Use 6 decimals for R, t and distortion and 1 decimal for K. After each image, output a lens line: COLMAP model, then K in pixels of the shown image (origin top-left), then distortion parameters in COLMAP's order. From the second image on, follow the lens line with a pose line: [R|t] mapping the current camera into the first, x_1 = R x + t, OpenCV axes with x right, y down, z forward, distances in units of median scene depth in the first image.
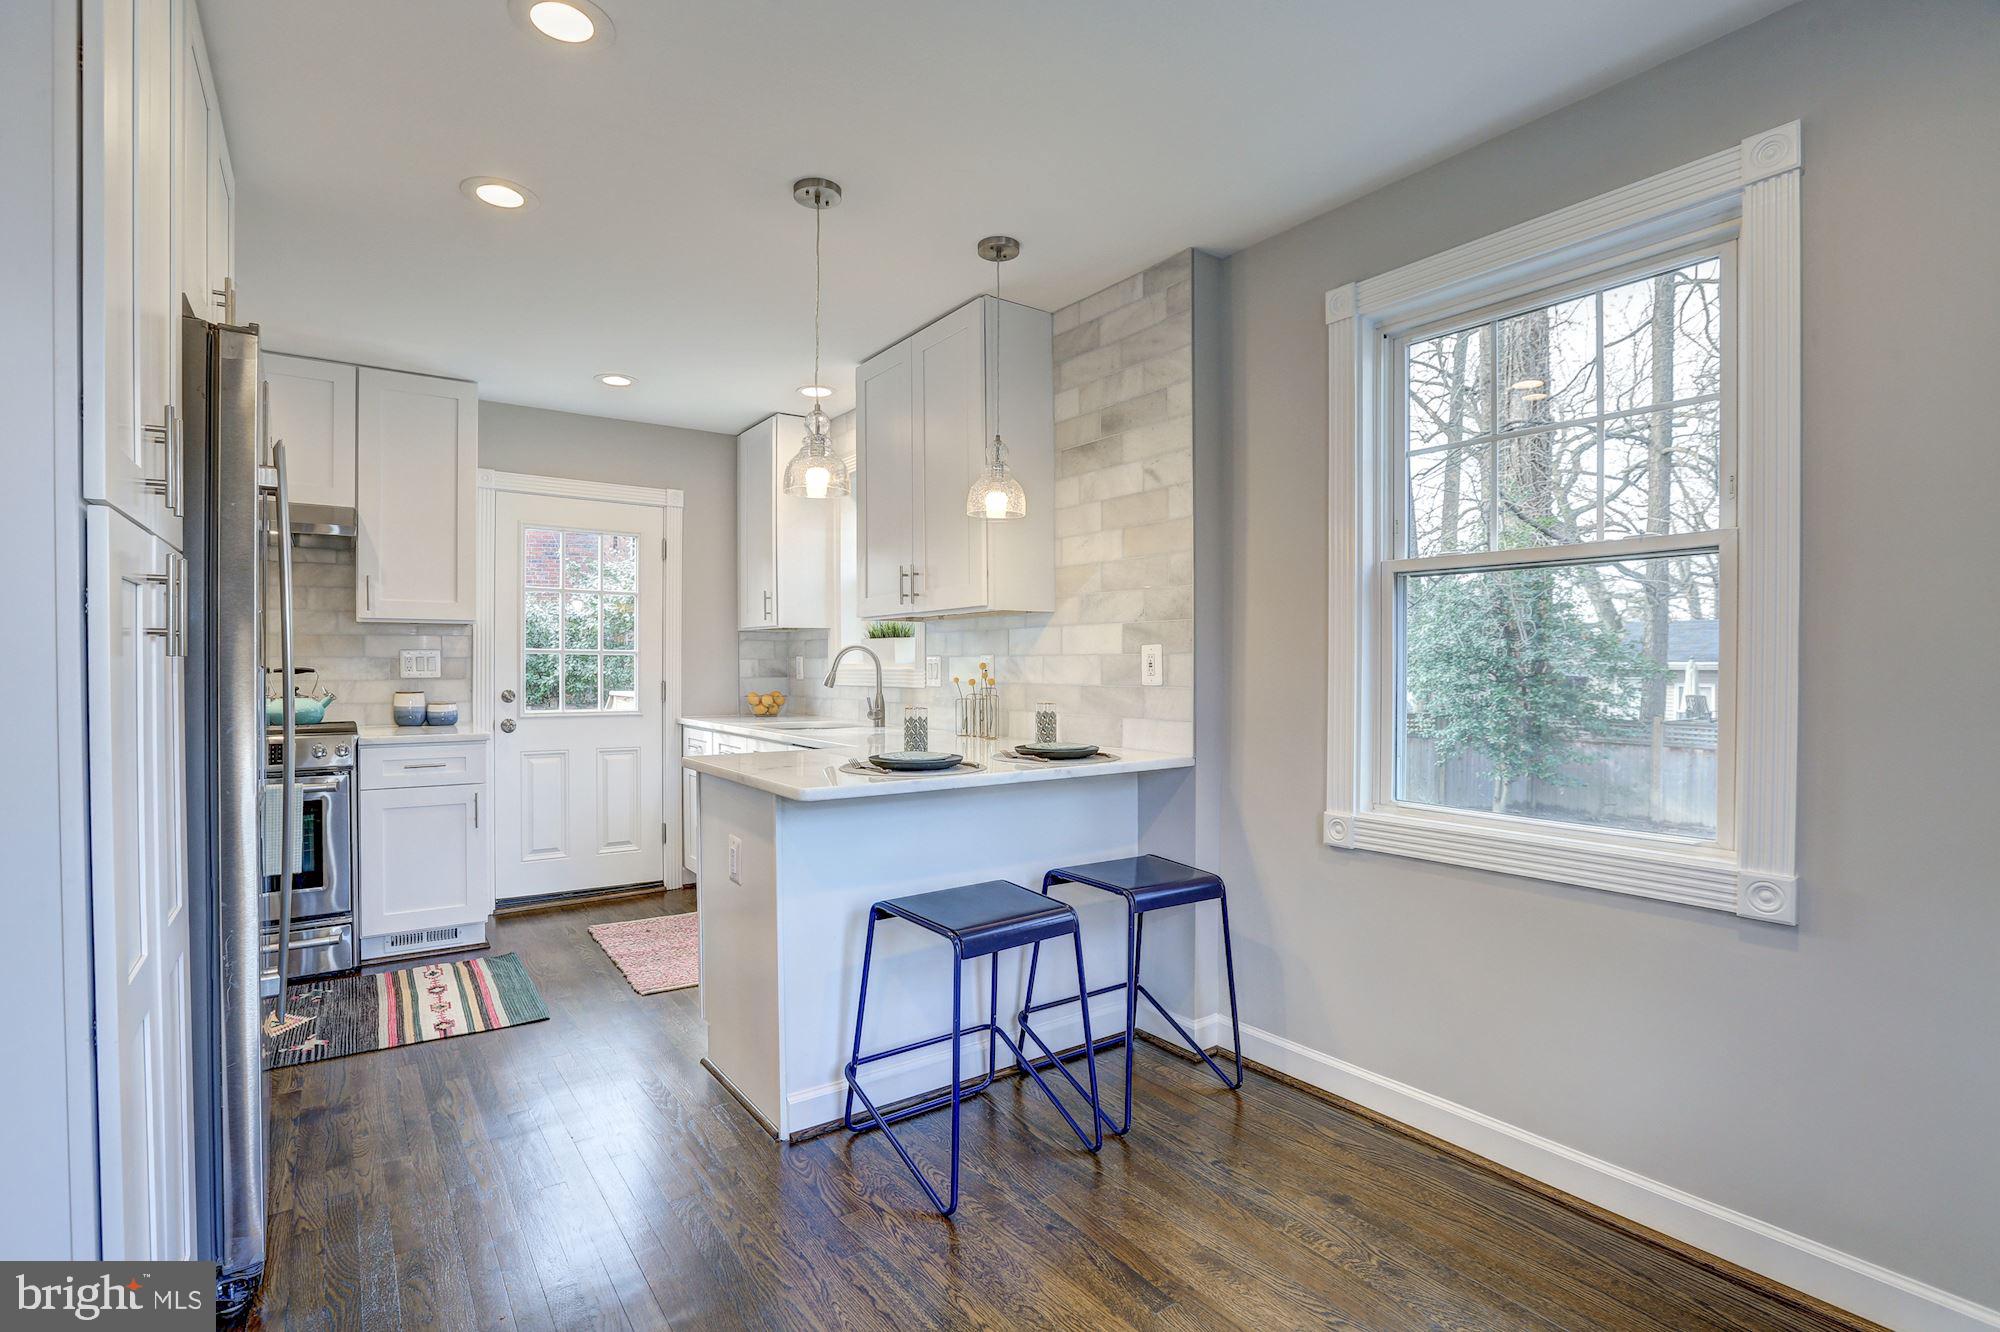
lens RADIAL K [[925.2, 0, 970.7], [0, 925.2, 672.3], [0, 0, 1]] dist [-0.029170, 0.000519]
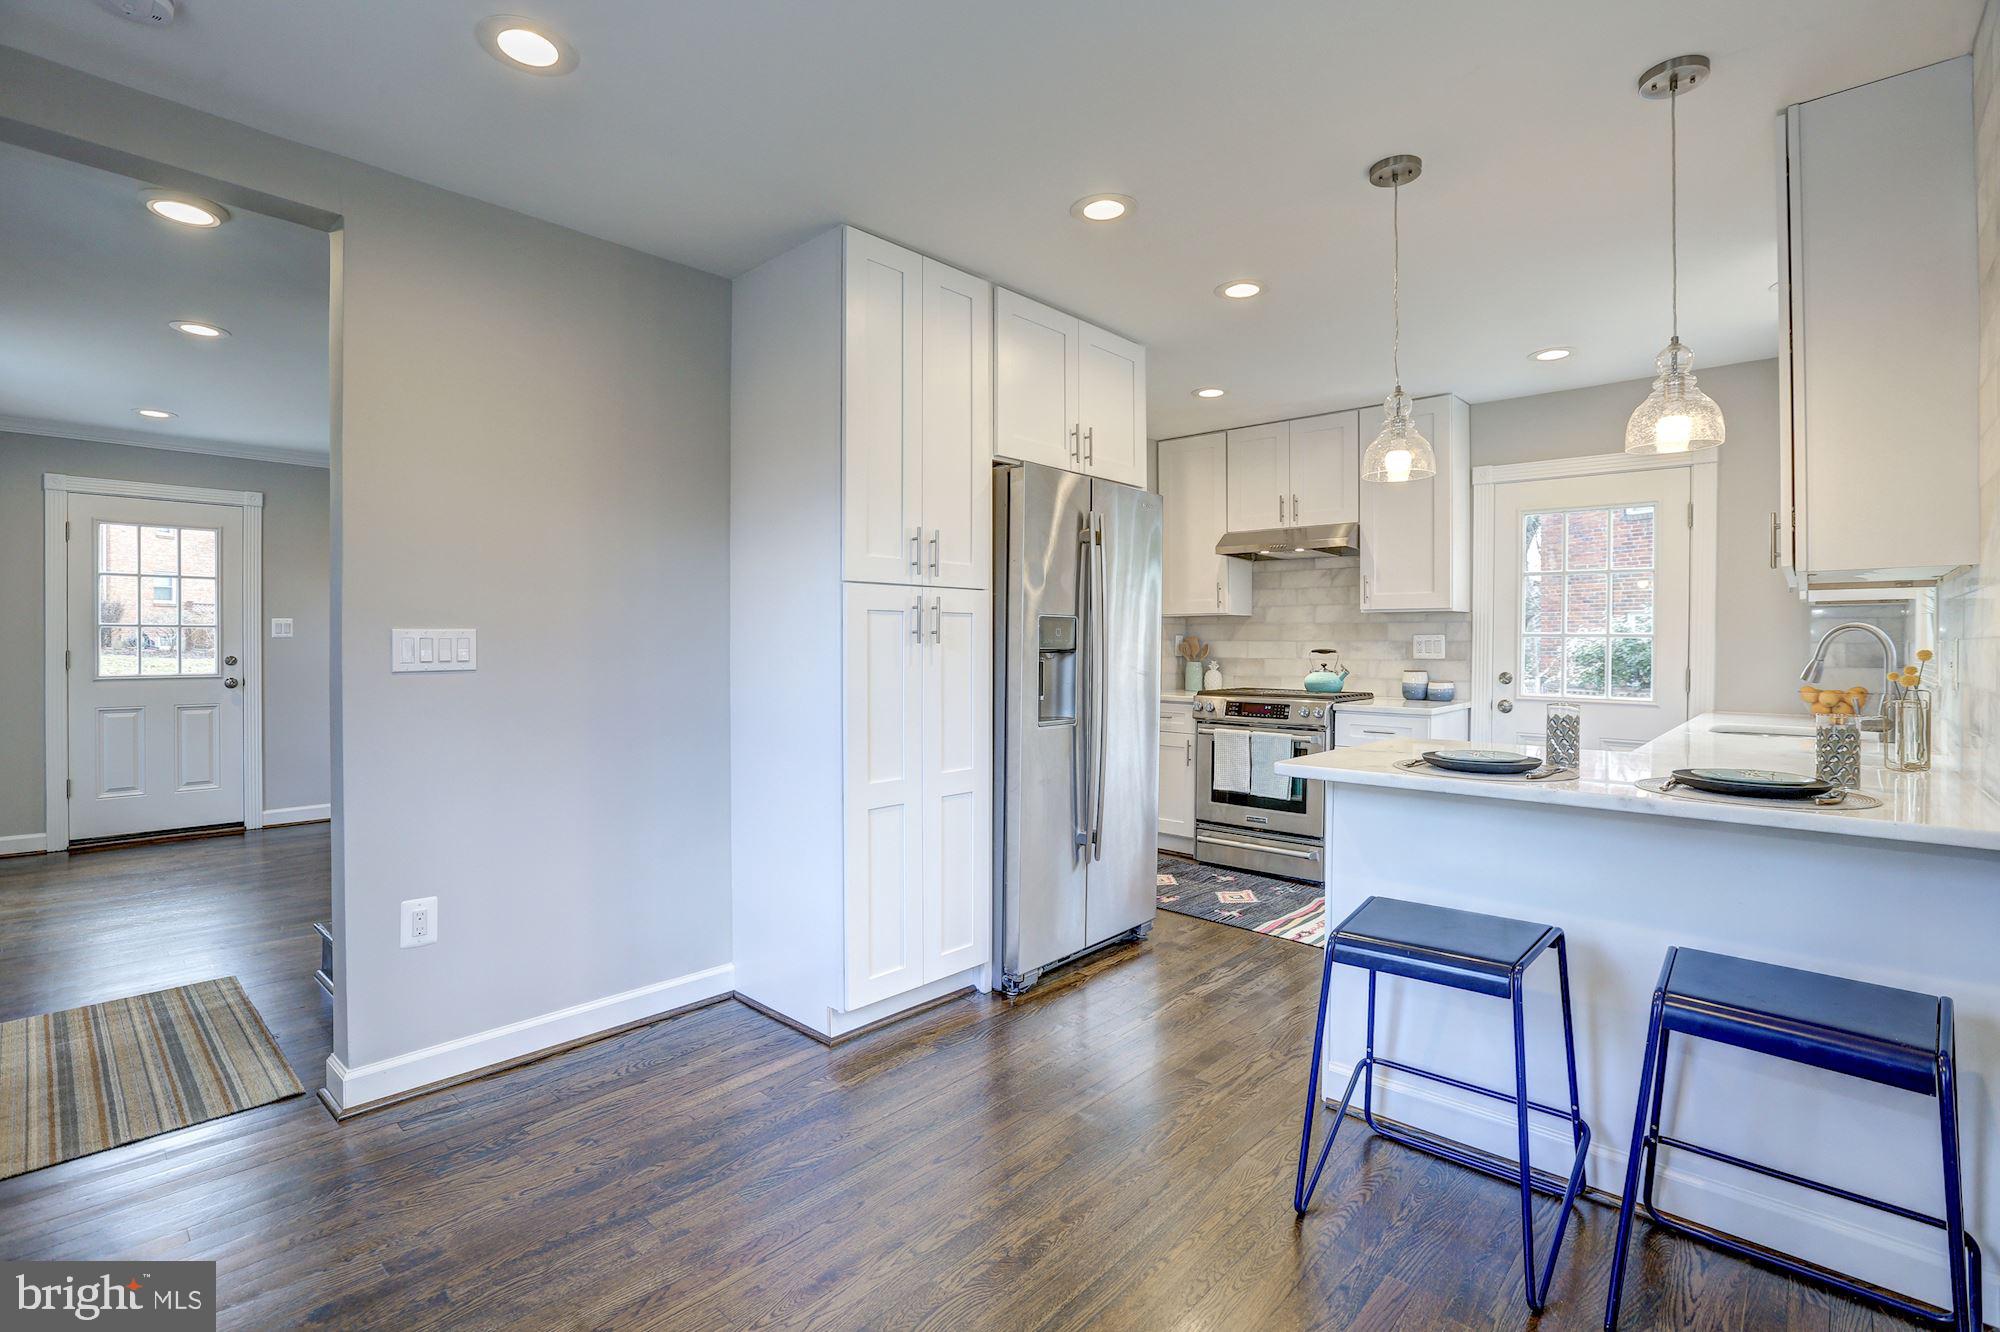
lens RADIAL K [[909.4, 0, 1001.3], [0, 909.4, 649.4], [0, 0, 1]] dist [-0.034797, 0.012689]
pose [[0.231096, 0.008714, -0.972892, 0.444285], [-0.013277, 0.999895, 0.005802, -0.006302], [0.972840, 0.011576, 0.231188, 0.246754]]
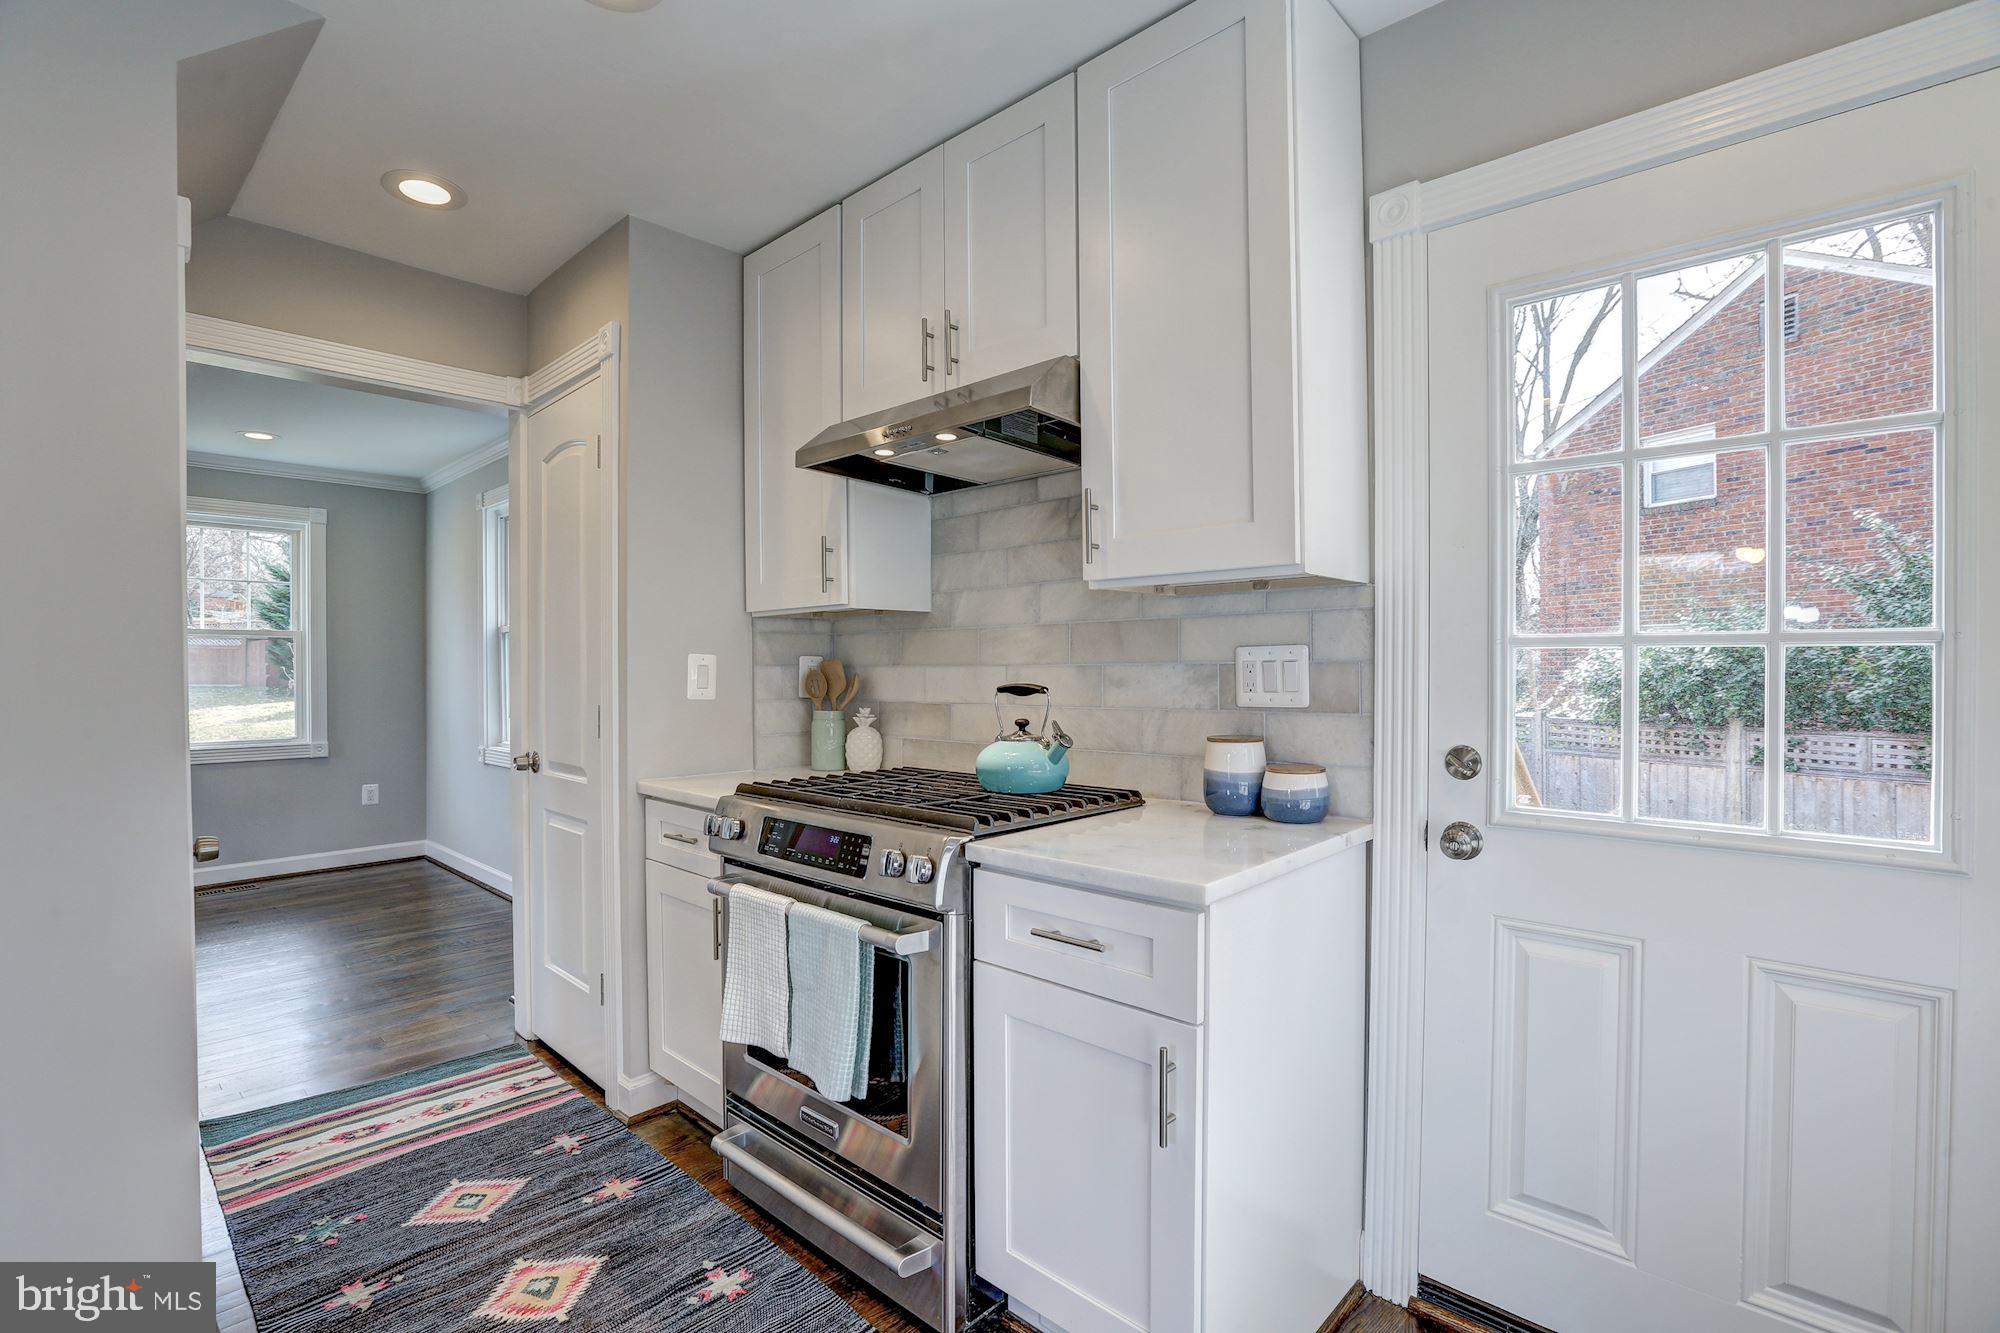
lens RADIAL K [[913.2, 0, 993.4], [0, 913.2, 672.8], [0, 0, 1]] dist [-0.038460, 0.012010]
pose [[0.227605, 0.002643, -0.973750, -0.225437], [-0.005970, 0.999981, 0.001319, -0.012682], [0.973735, 0.005513, 0.227617, 0.887618]]
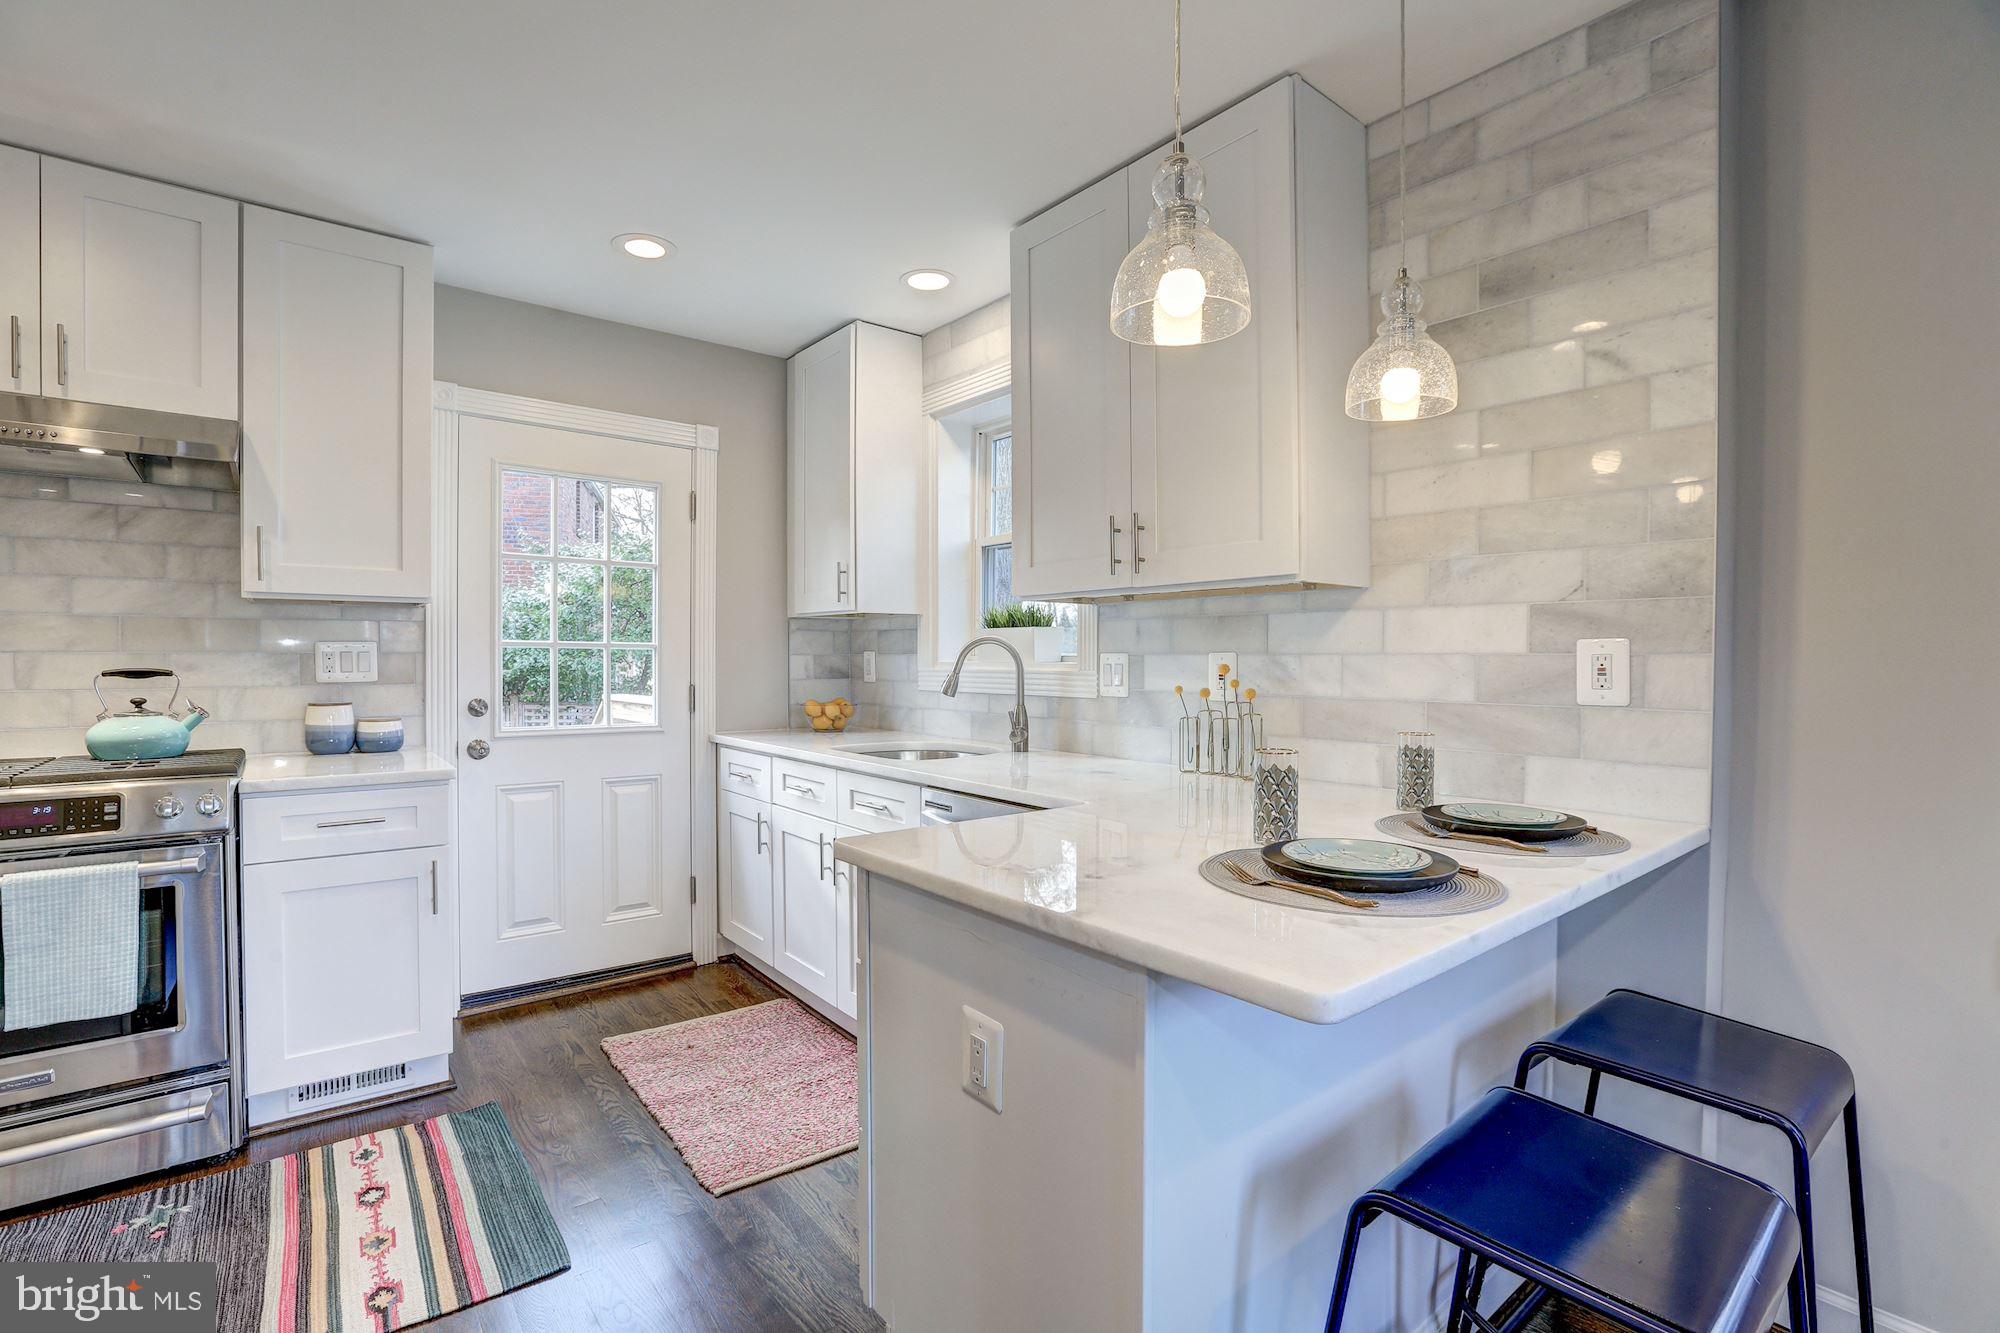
lens RADIAL K [[913.2, 0, 993.4], [0, 913.2, 672.8], [0, 0, 1]] dist [-0.038460, 0.012010]
pose [[0.997471, 0.001529, 0.071056, -0.193683], [-0.002152, 0.999960, 0.008683, -0.009159], [-0.071040, -0.008814, 0.997434, 0.344198]]
